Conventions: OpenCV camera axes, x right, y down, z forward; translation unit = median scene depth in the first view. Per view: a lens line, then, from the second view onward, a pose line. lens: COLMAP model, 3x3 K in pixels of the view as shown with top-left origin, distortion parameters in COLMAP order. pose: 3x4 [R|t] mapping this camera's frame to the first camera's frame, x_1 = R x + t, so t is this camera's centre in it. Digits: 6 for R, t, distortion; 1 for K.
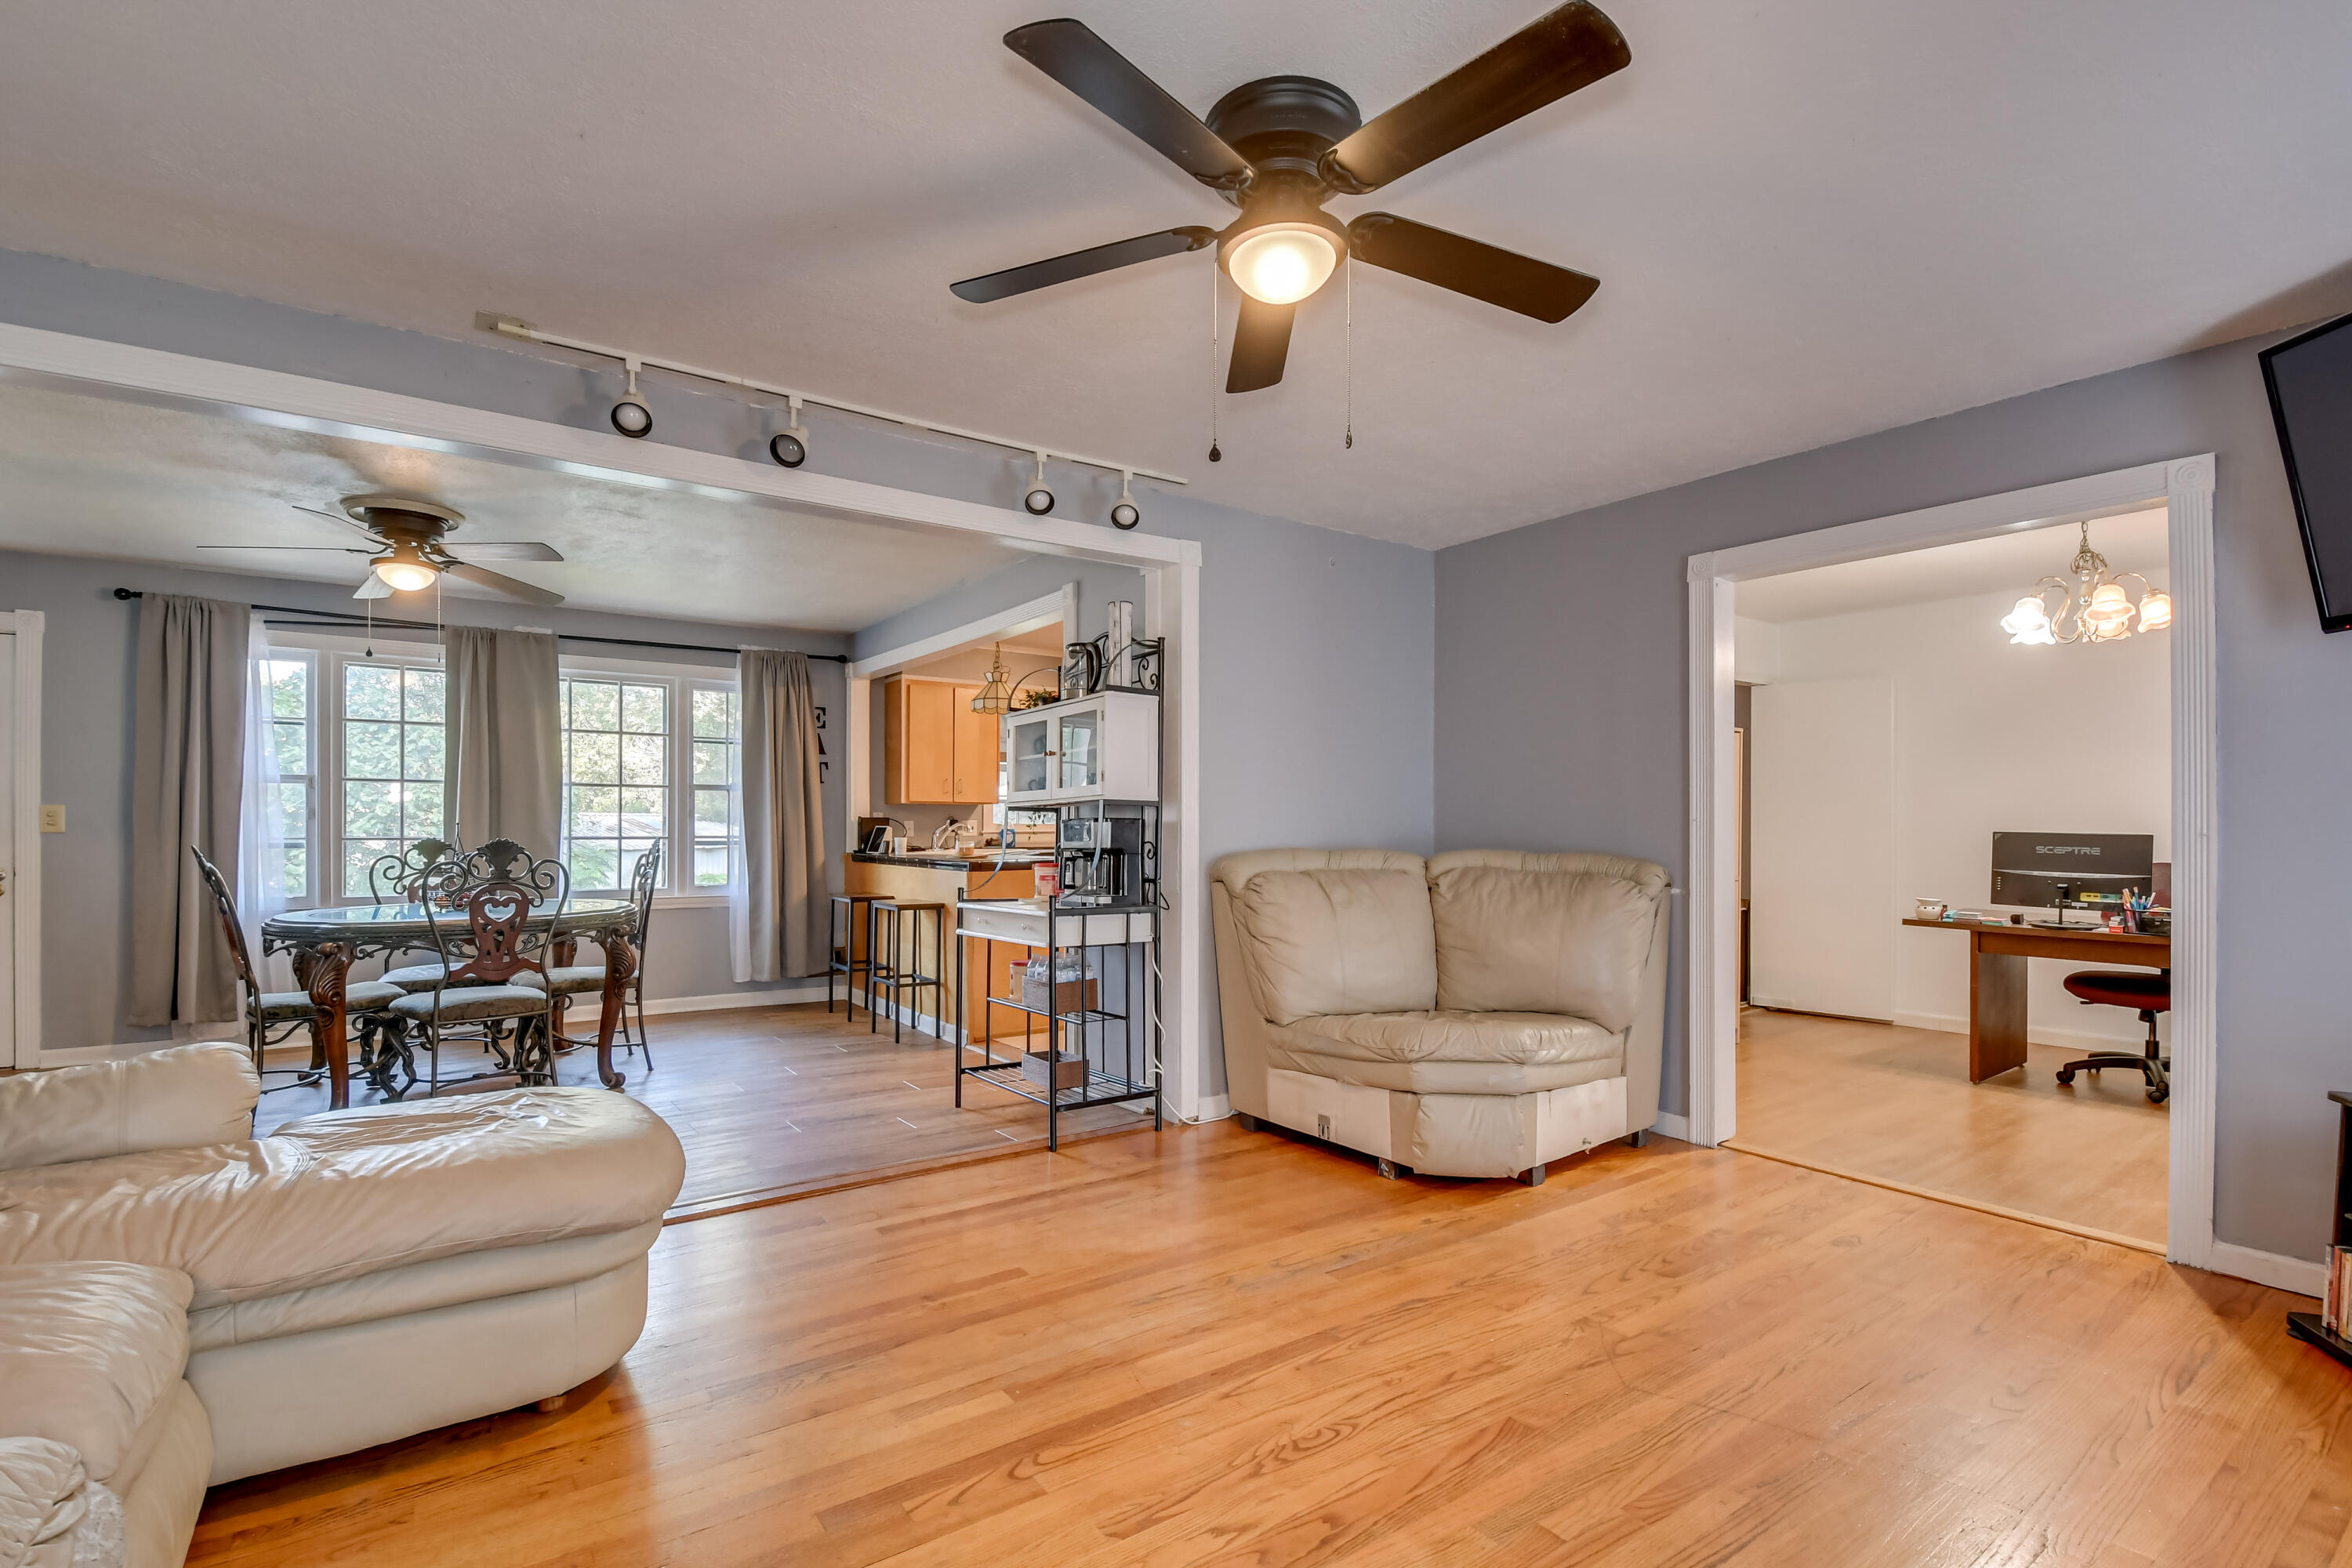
lens RADIAL K [[1030.7, 0, 1179.6], [0, 1030.7, 832.5], [0, 0, 1]] dist [-0.000230, -0.004231]
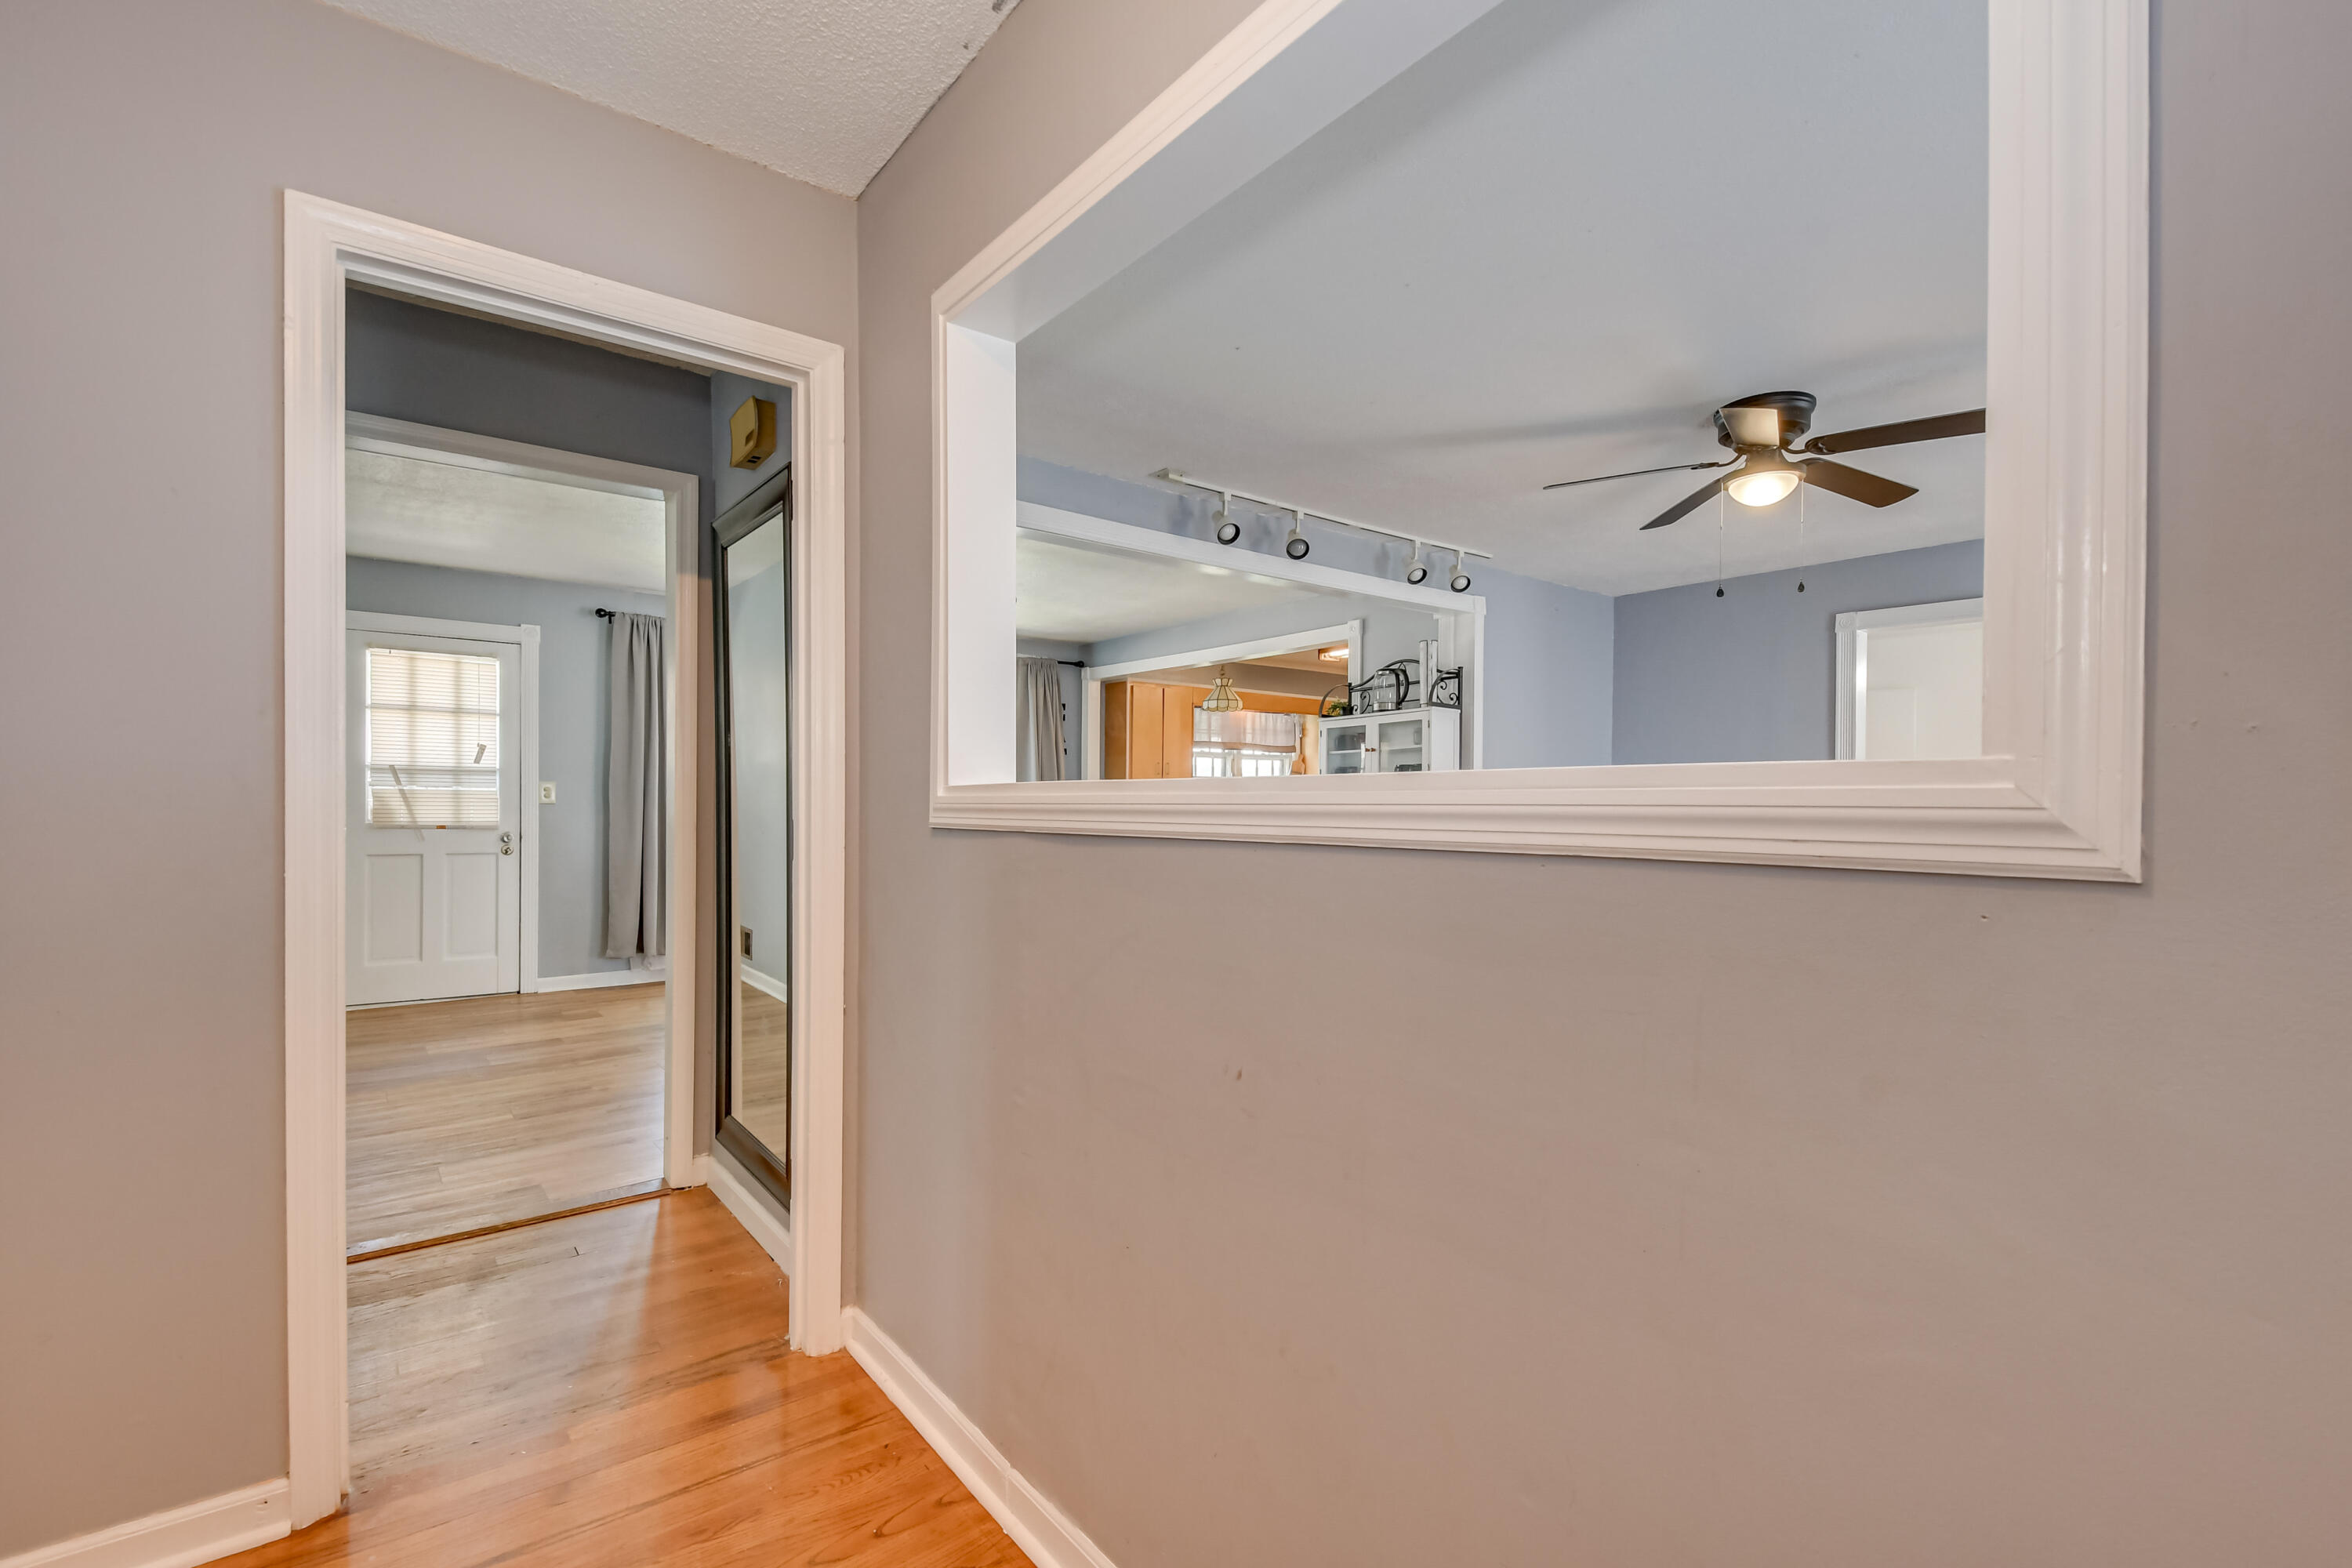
lens RADIAL K [[1030.7, 0, 1172.4], [0, 1030.7, 793.7], [0, 0, 1]] dist [-0.000230, -0.004231]
pose [[0.998909, 0.008999, 0.045834, -0.451291], [-0.008089, 0.999767, -0.020003, 0.008793], [-0.046003, 0.019610, 0.998749, -0.332866]]
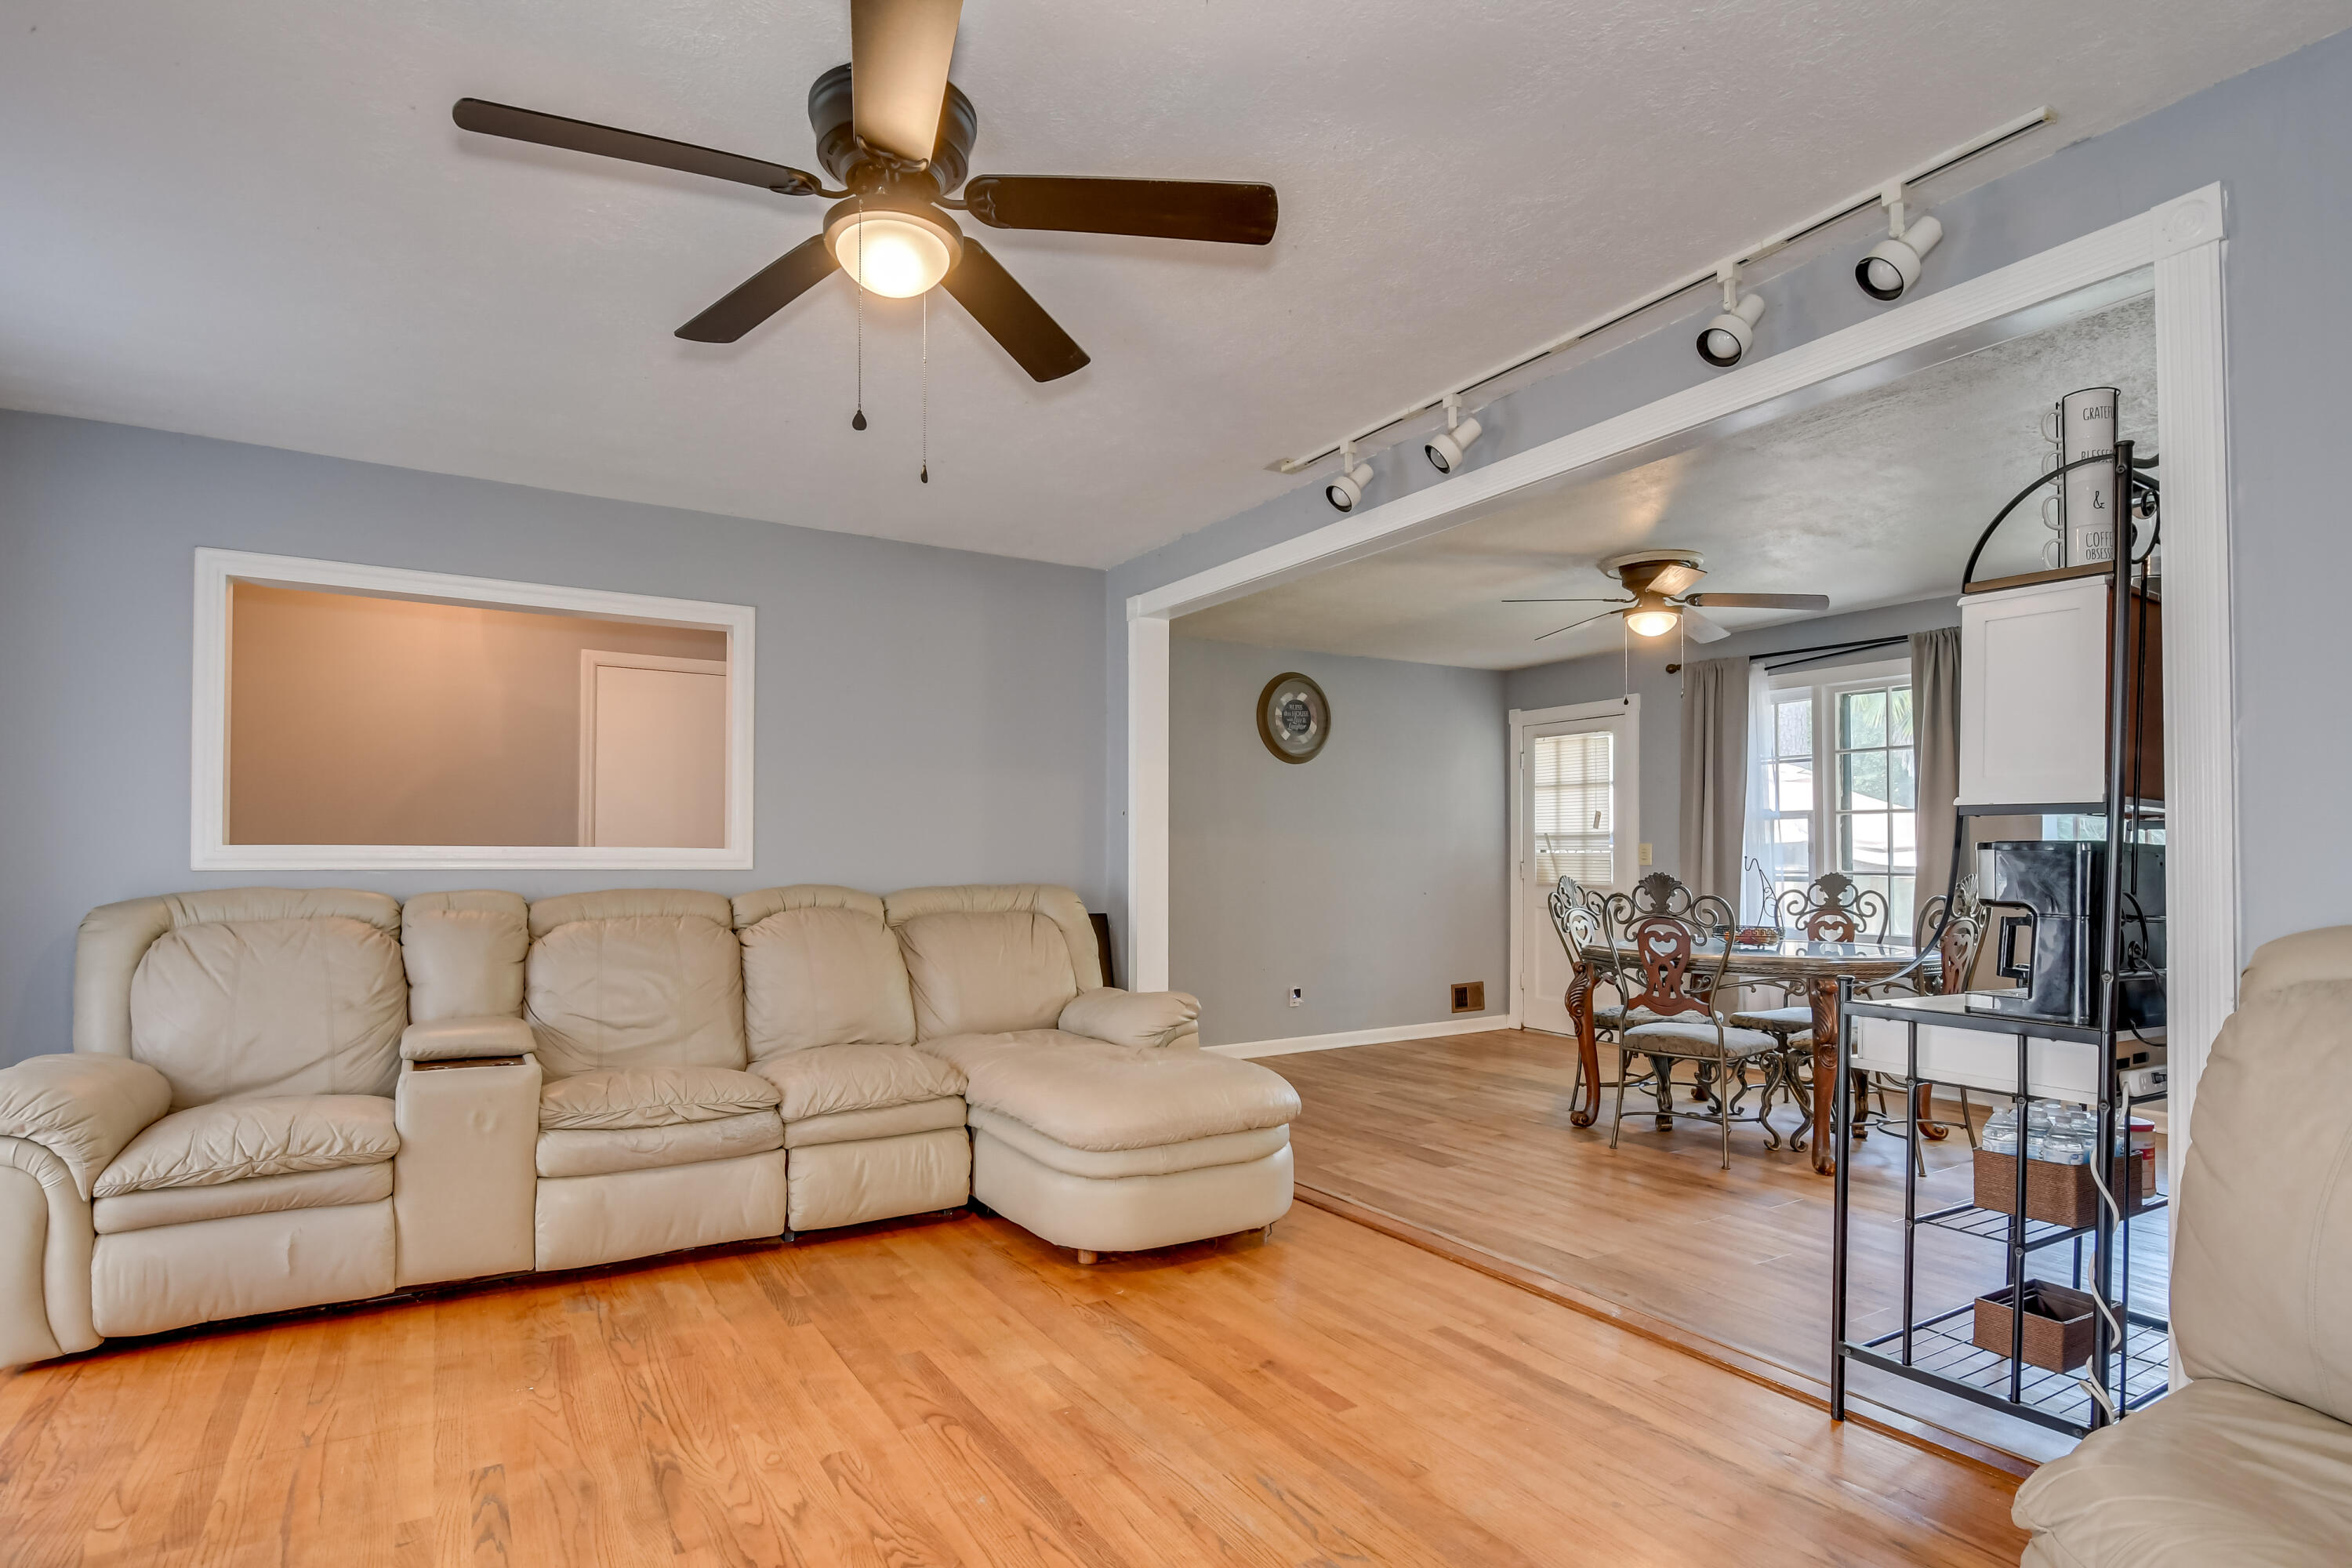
lens RADIAL K [[1213.5, 0, 1166.0], [0, 1213.5, 828.3], [0, 0, 1]] dist [0.007627, -0.000057]
pose [[-0.070137, -0.026351, -0.997189, 0.519290], [-0.006497, 0.999642, -0.025959, -0.002735], [0.997516, 0.004658, -0.070283, 0.582483]]
